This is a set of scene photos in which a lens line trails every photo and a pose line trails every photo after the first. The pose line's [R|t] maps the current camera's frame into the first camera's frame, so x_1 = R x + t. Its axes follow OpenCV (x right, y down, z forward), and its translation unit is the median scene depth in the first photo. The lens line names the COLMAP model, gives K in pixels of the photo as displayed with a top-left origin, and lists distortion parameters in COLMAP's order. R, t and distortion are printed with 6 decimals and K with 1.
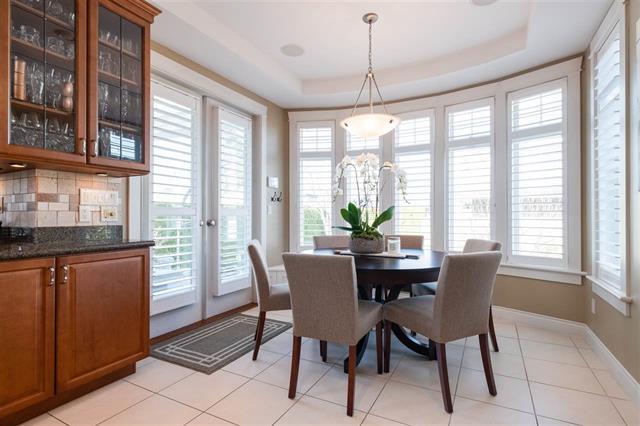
lens RADIAL K [[325.1, 0, 320.5], [0, 325.1, 214.7], [0, 0, 1]] dist [0.011487, -0.000174]
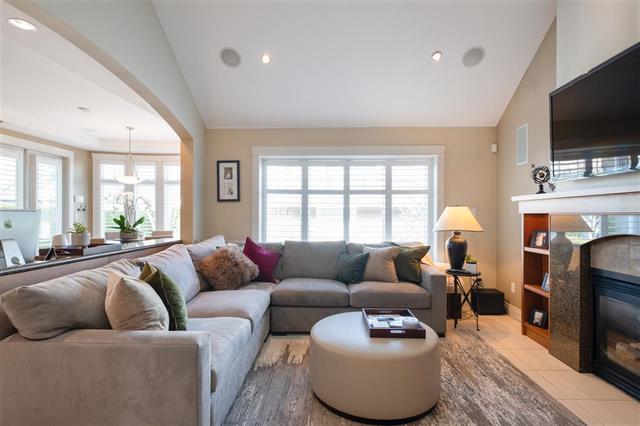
lens RADIAL K [[325.1, 0, 318.2], [0, 325.1, 209.5], [0, 0, 1]] dist [0.011487, -0.000174]
pose [[0.905194, 0.000808, 0.424998, 0.237340], [-0.000127, 0.999999, -0.001631, -0.048251], [-0.424999, 0.001423, 0.905193, -0.960475]]
